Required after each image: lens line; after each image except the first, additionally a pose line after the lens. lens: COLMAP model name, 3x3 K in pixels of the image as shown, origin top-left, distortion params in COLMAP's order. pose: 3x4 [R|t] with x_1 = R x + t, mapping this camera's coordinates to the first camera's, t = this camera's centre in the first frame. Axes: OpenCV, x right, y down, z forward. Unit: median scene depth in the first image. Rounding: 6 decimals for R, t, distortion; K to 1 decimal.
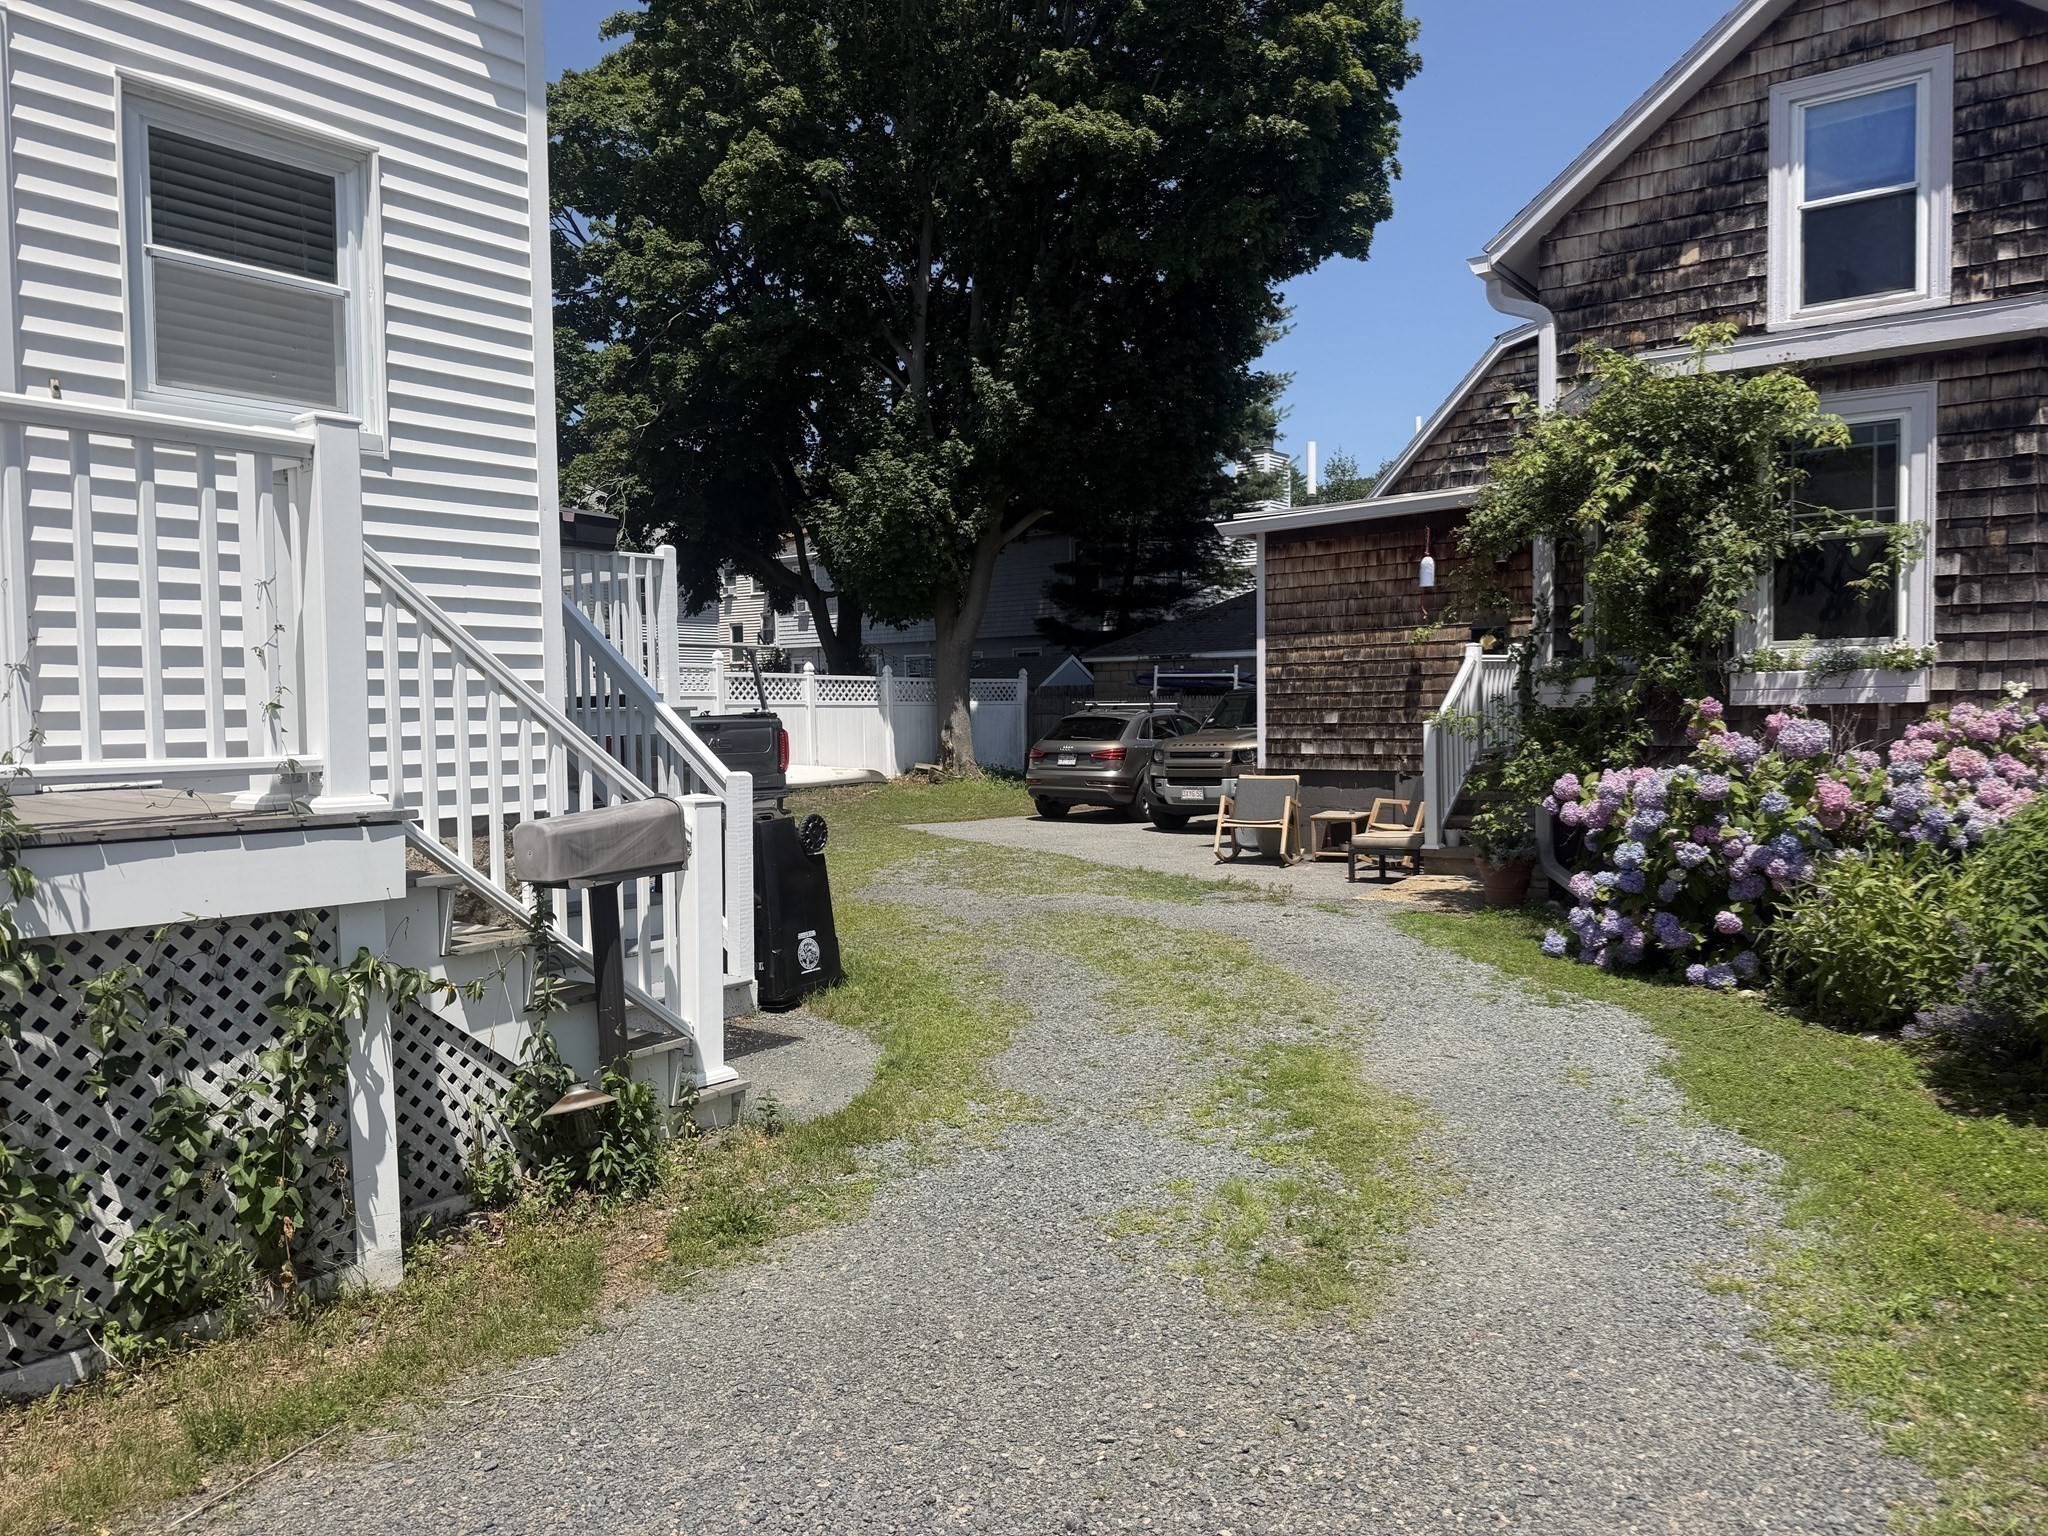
lens RADIAL K [[1426.0, 0, 1024.7], [0, 1426.0, 764.3], [0, 0, 1]] dist [0.032000, -0.042395]
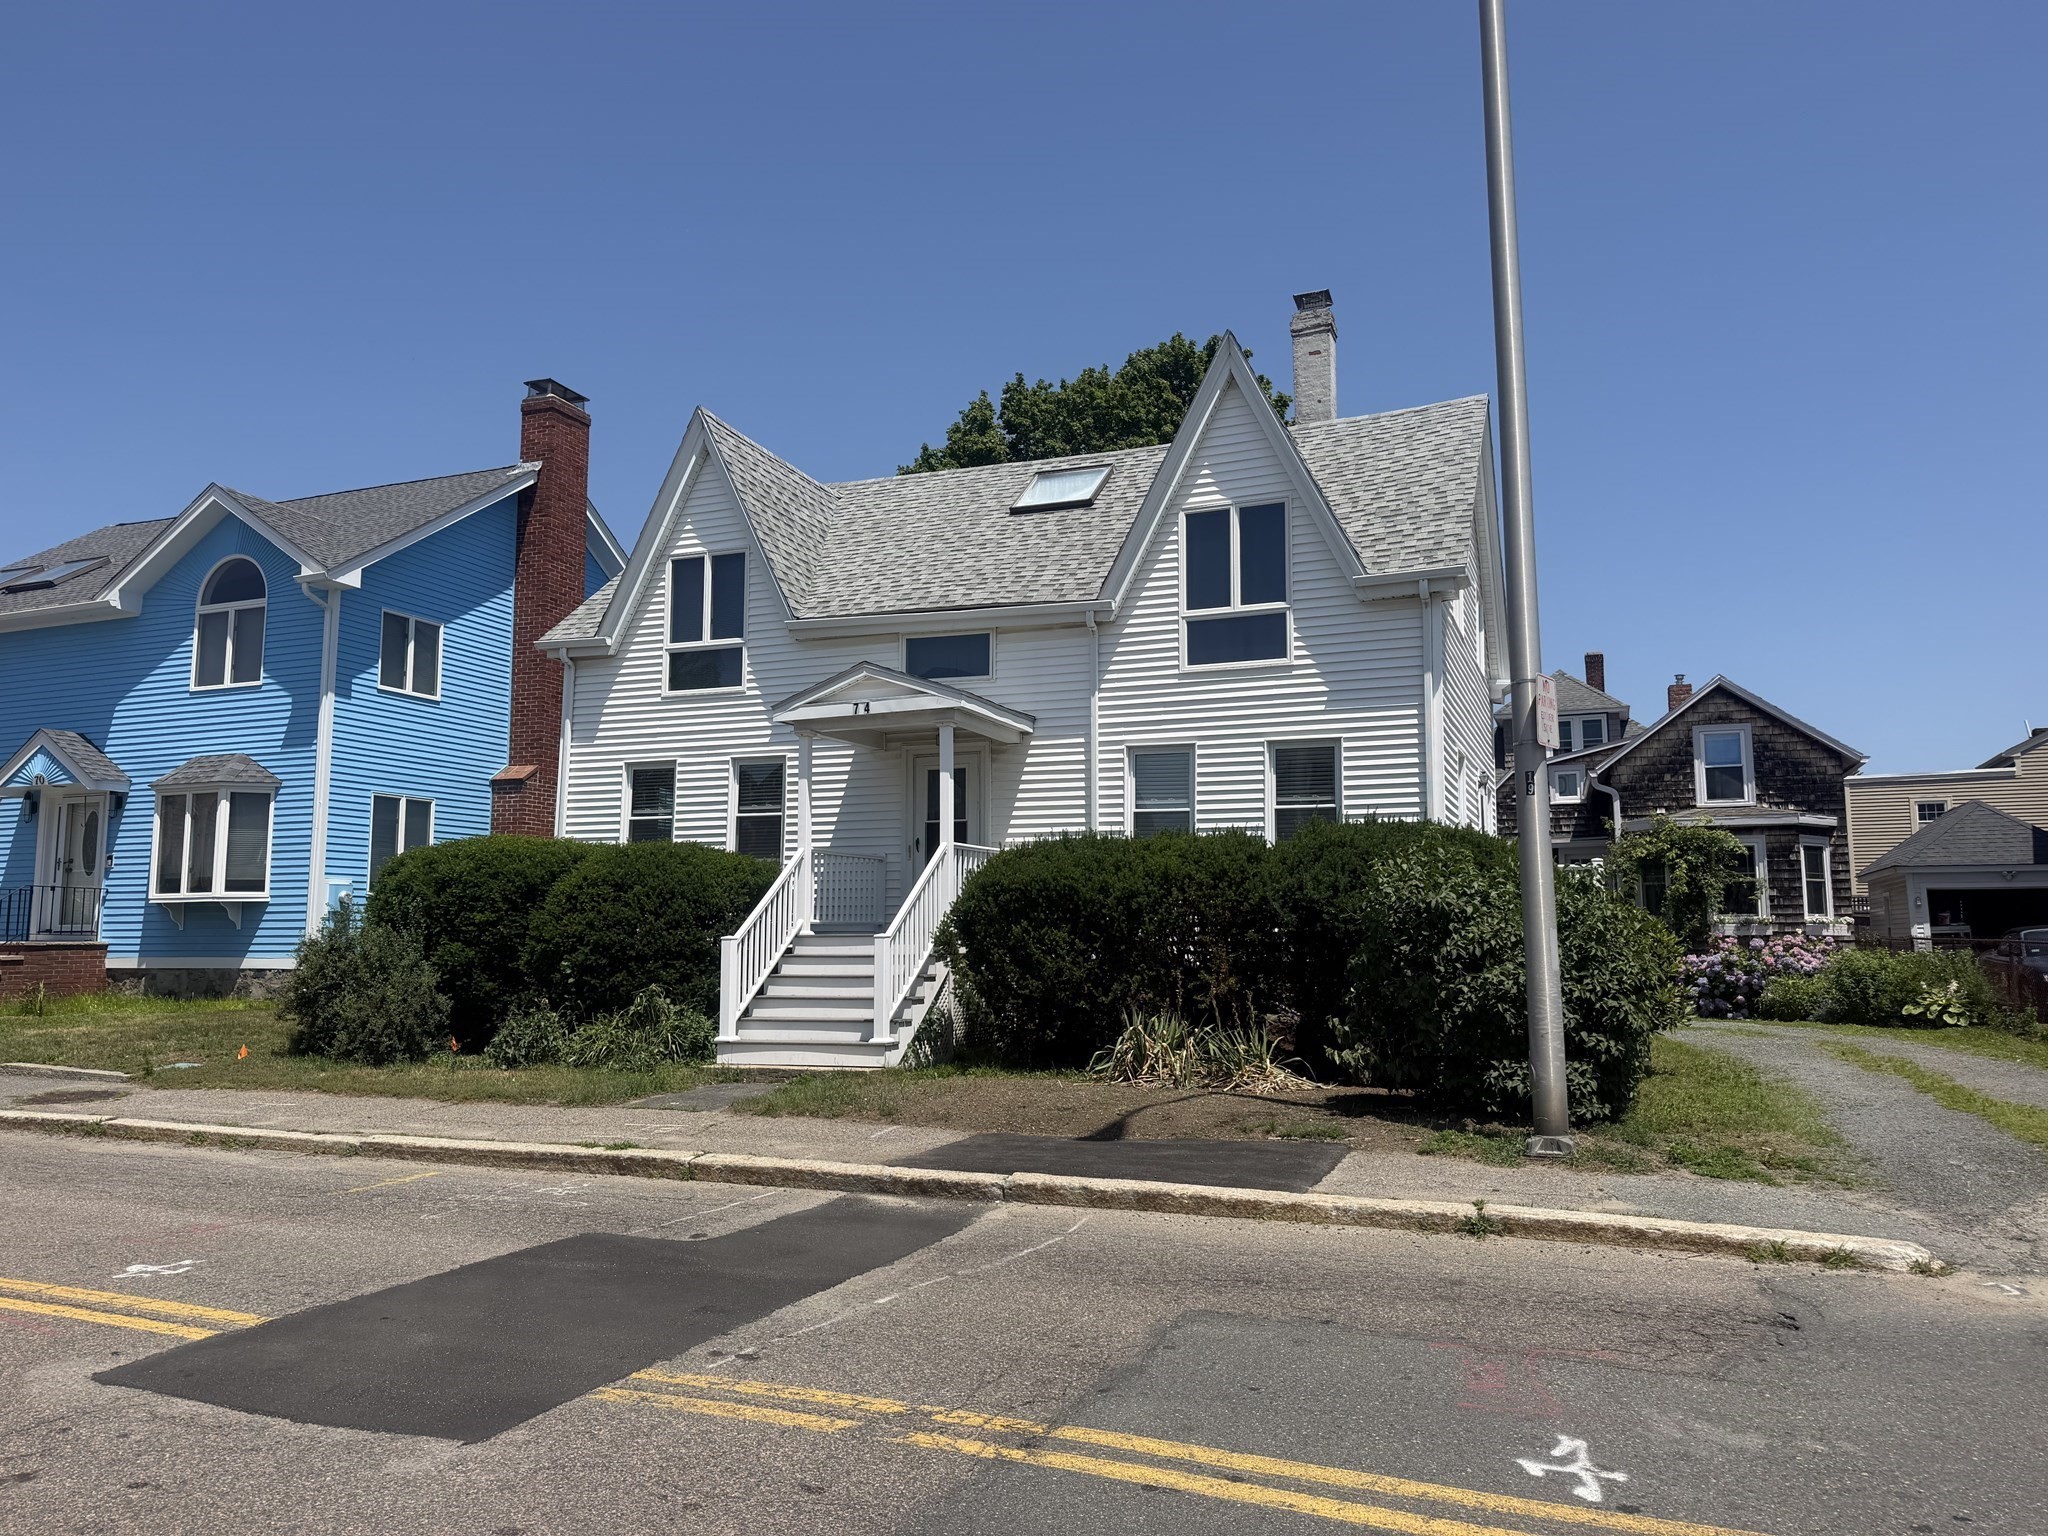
lens RADIAL K [[1426.0, 0, 1019.1], [0, 1426.0, 767.4], [0, 0, 1]] dist [0.032000, -0.042395]
pose [[0.961129, 0.046177, 0.272211, -1.748035], [-0.000470, 0.986187, -0.165633, 0.110846], [-0.276100, 0.159066, 0.947875, -1.521890]]
